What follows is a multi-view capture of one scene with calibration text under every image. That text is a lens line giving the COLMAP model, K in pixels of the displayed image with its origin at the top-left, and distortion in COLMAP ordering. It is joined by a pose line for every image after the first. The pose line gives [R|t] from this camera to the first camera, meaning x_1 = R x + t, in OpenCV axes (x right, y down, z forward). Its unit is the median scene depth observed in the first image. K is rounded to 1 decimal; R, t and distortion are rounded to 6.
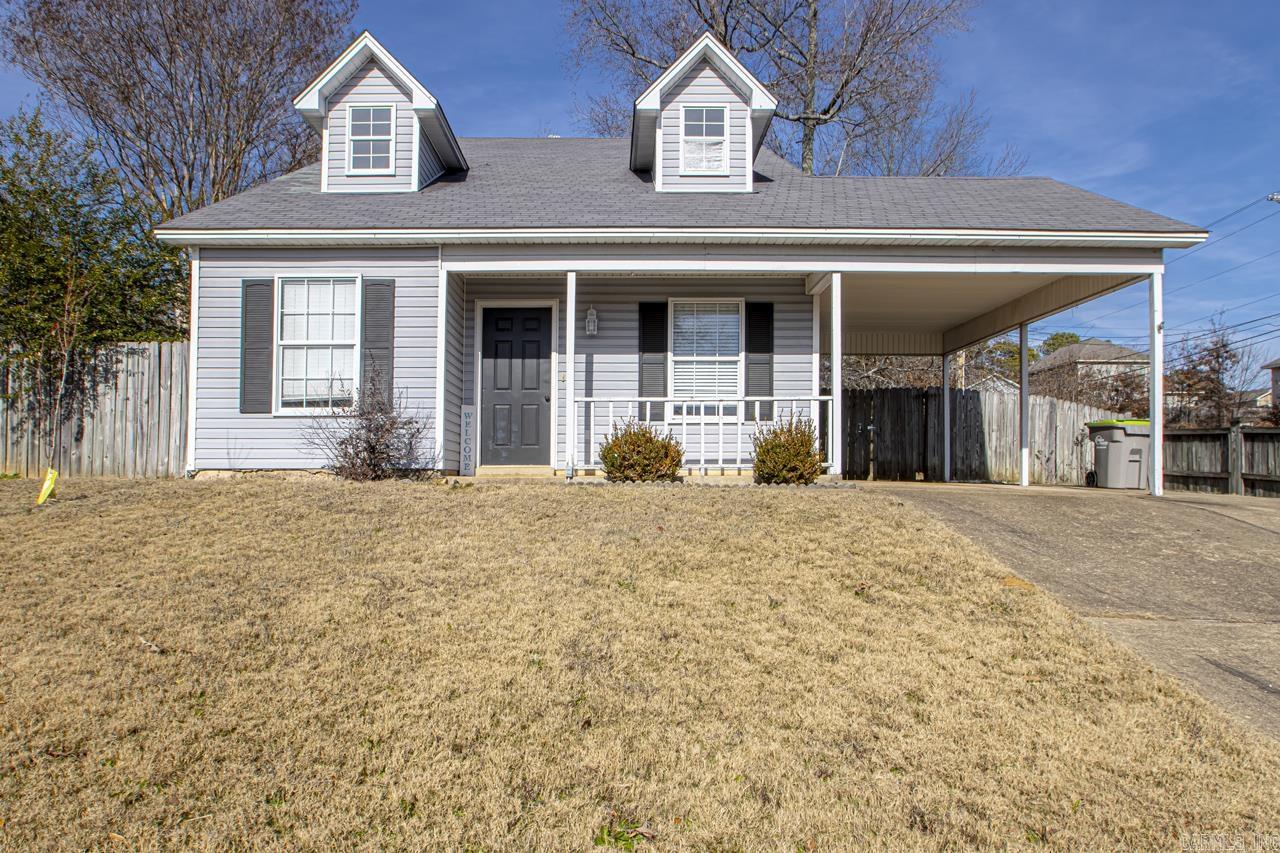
lens RADIAL K [[627.1, 0, 640.0], [0, 627.1, 426.5], [0, 0, 1]] dist [-0.002384, 0.009106]
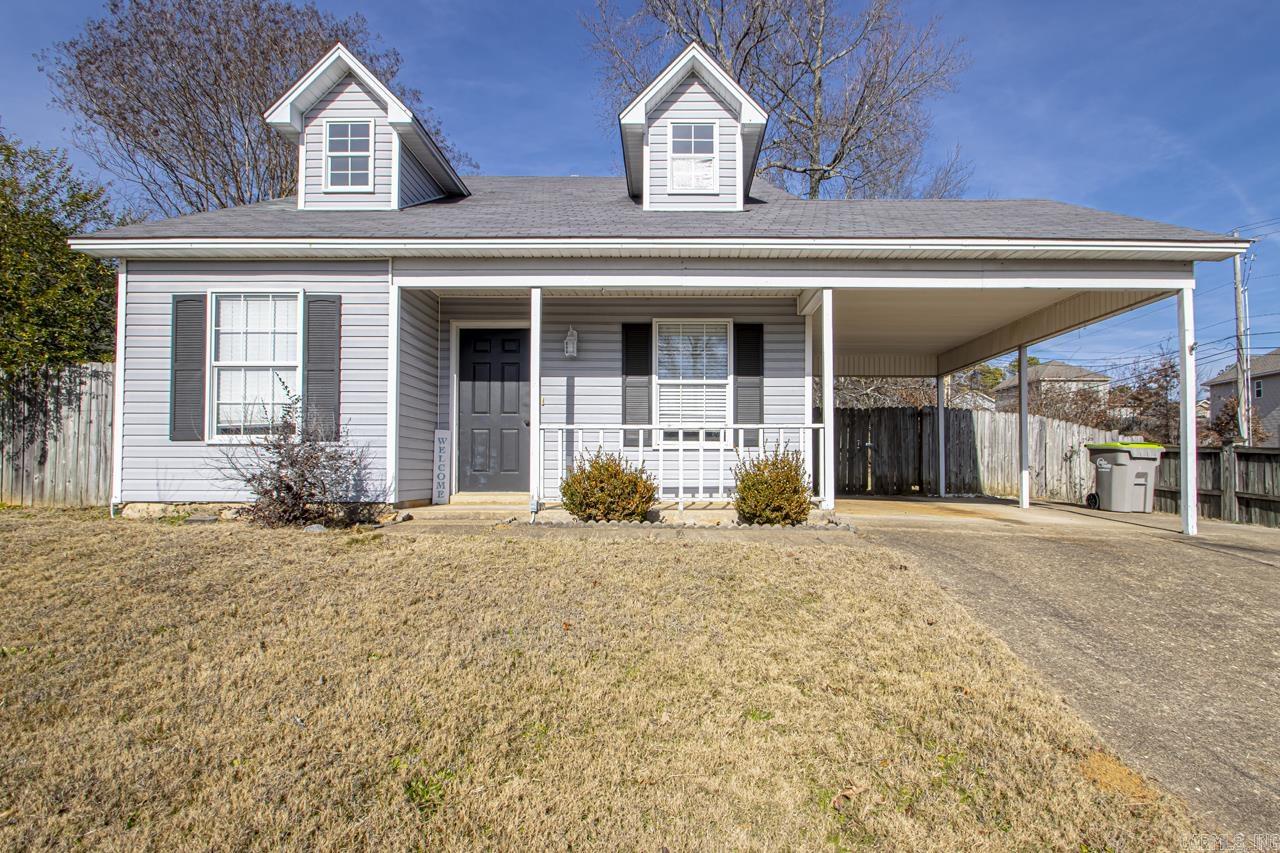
lens RADIAL K [[581.5, 0, 640.0], [0, 581.5, 426.5], [0, 0, 1]] dist [0.020631, -0.000222]
pose [[0.999786, 0.003772, -0.020355, 0.043816], [-0.004317, 0.999631, -0.026816, -0.015831], [0.020246, 0.026898, 0.999433, 0.113108]]
